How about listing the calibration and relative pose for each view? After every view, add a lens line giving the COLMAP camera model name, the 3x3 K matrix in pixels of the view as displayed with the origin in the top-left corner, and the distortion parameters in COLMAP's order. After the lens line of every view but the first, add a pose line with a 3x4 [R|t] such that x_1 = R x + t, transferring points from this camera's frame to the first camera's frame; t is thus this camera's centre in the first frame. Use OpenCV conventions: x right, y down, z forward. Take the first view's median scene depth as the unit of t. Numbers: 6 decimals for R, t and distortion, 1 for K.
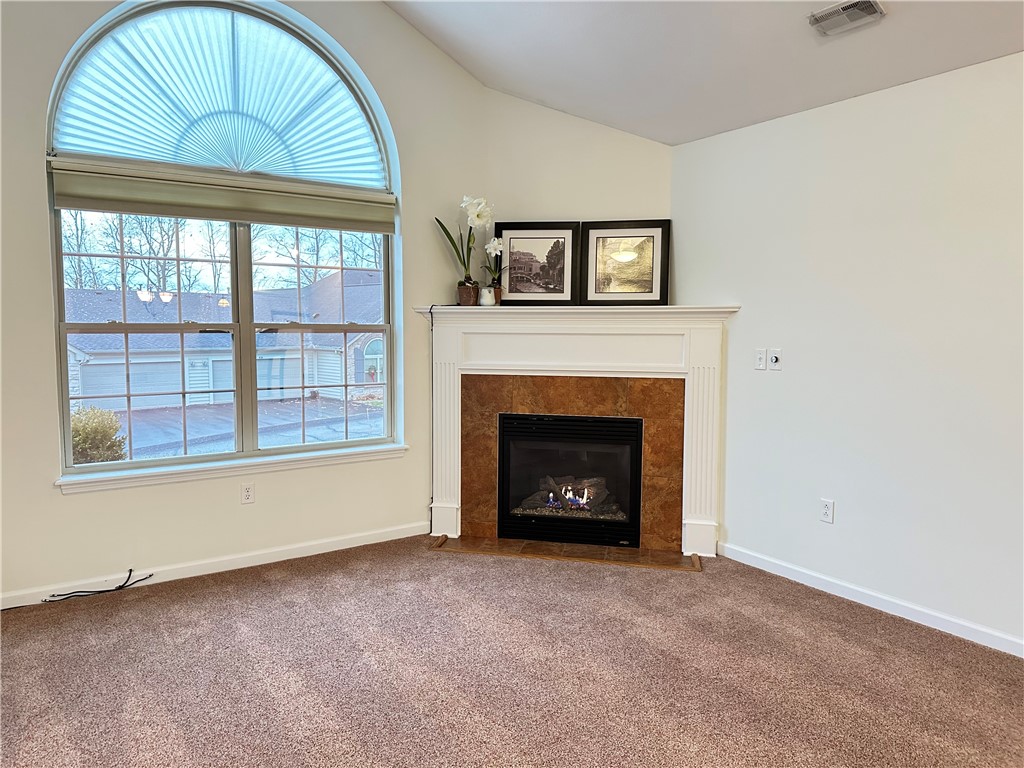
lens RADIAL K [[709.6, 0, 515.9], [0, 709.6, 386.8], [0, 0, 1]] dist [0.036097, -0.016154]
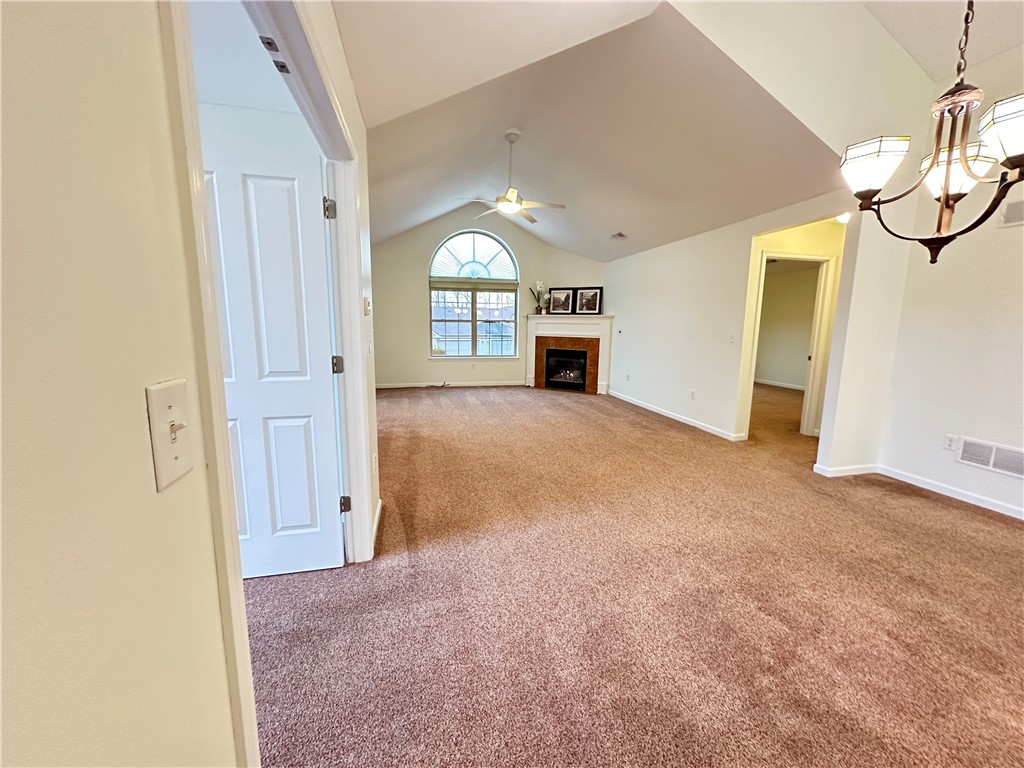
lens RADIAL K [[407.5, 0, 512.7], [0, 407.5, 384.6], [0, 0, 1]] dist [-0.002449, -0.000034]
pose [[0.936729, 0.058835, -0.345076, 0.484982], [-0.036626, 0.996837, 0.070535, 0.077386], [0.348134, -0.053434, 0.935921, -0.803032]]
